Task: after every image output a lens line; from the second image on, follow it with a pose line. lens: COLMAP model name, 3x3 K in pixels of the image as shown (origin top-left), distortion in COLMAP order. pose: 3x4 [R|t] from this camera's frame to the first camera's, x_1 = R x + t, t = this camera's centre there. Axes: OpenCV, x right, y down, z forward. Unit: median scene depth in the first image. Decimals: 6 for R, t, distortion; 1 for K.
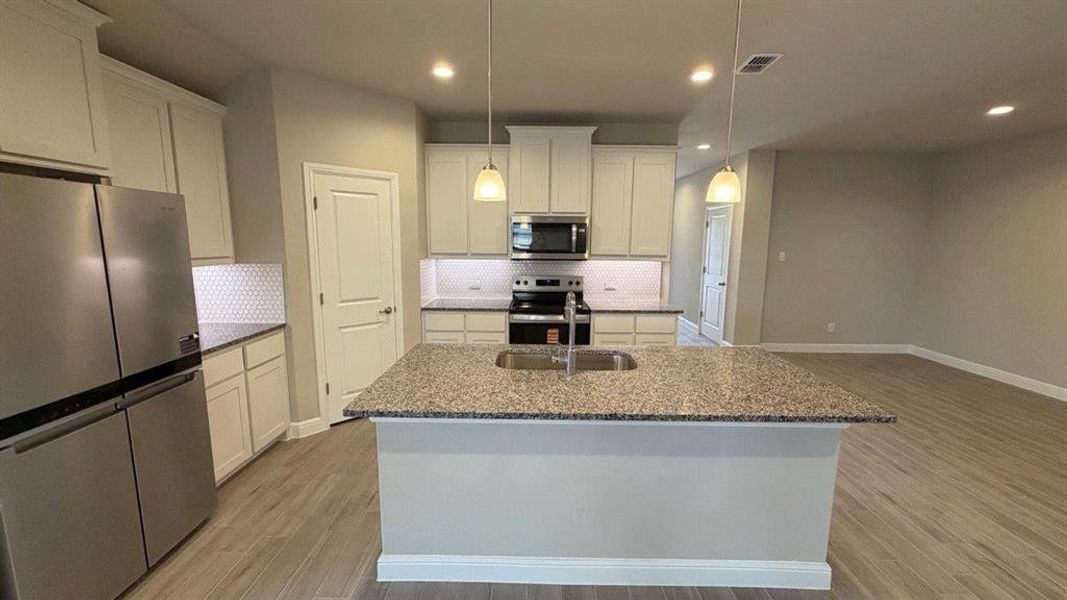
lens RADIAL K [[424.2, 0, 533.7], [0, 424.2, 301.0], [0, 0, 1]] dist [-0.000327, -0.000398]
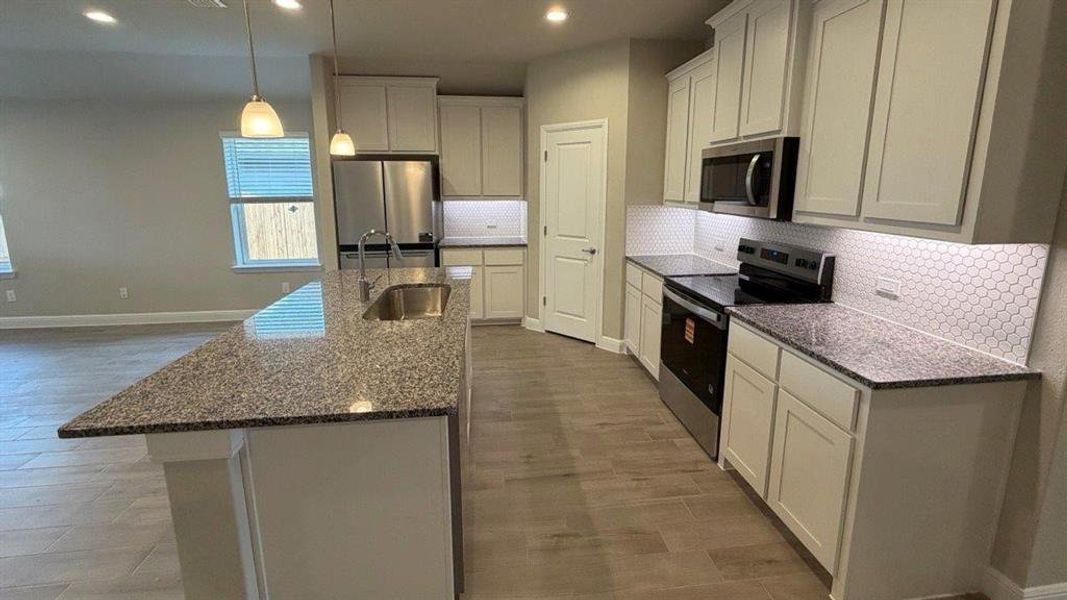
lens RADIAL K [[424.2, 0, 529.6], [0, 424.2, 252.3], [0, 0, 1]] dist [-0.000327, -0.000398]
pose [[0.119100, 0.150280, -0.981443, 0.947351], [-0.142304, 0.980858, 0.132921, -0.129585], [0.982632, 0.123832, 0.138205, 0.970881]]
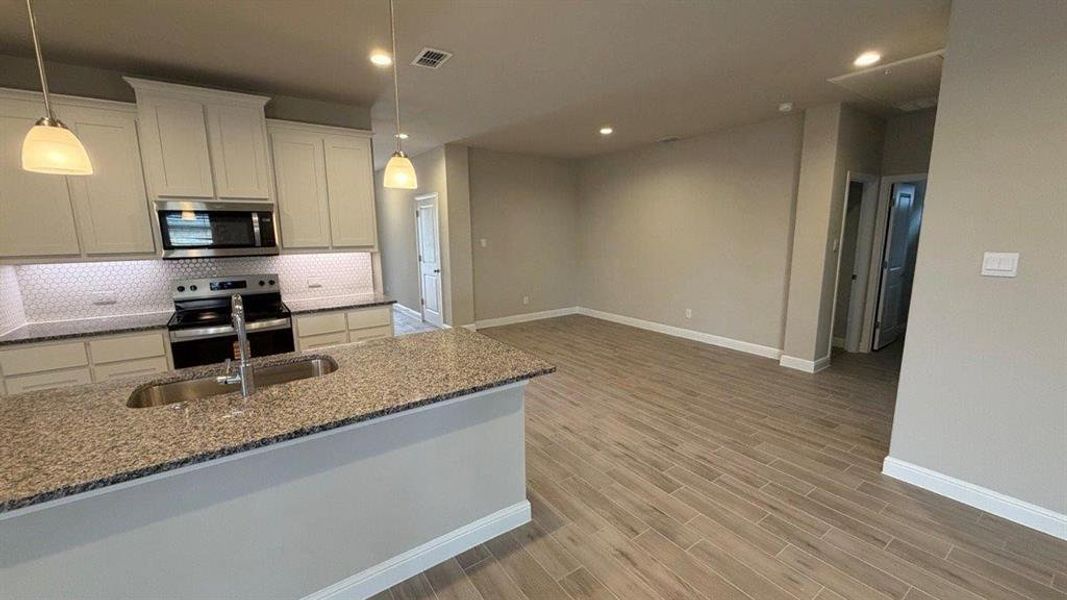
lens RADIAL K [[424.2, 0, 533.8], [0, 424.2, 300.2], [0, 0, 1]] dist [-0.000327, -0.000398]
pose [[0.812369, -0.113713, 0.571949, 0.067836], [0.102771, 0.993370, 0.051528, 0.005185], [-0.574016, 0.016920, 0.818669, 0.009378]]
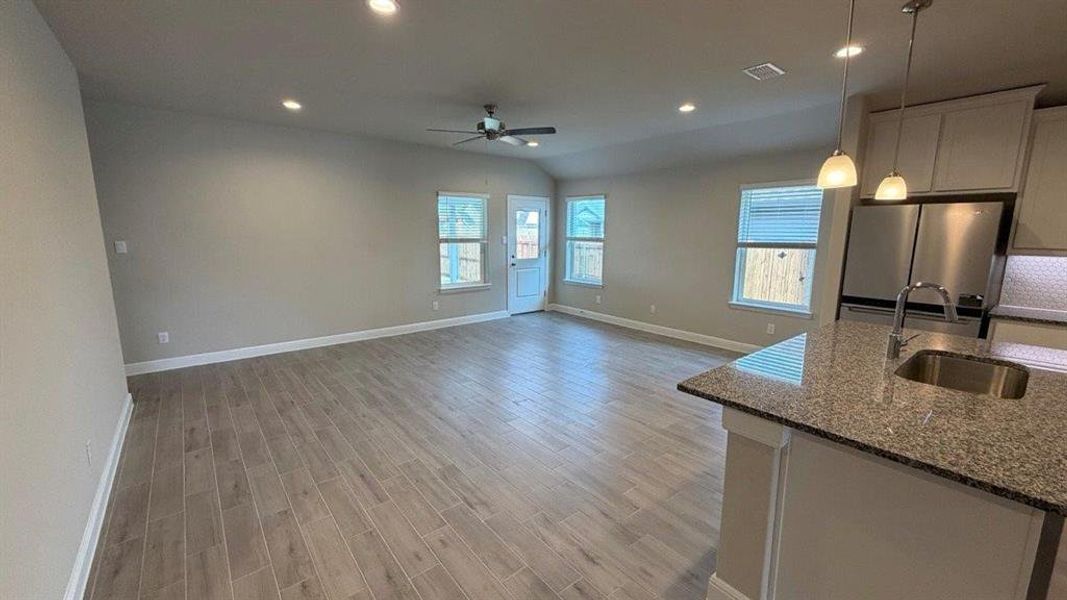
lens RADIAL K [[424.2, 0, 533.3], [0, 424.2, 301.1], [0, 0, 1]] dist [-0.000327, -0.000398]
pose [[-0.769597, 0.093354, -0.631668, 1.085914], [-0.105594, 0.957028, 0.270089, -0.115203], [0.629738, 0.274560, -0.726669, 0.897587]]
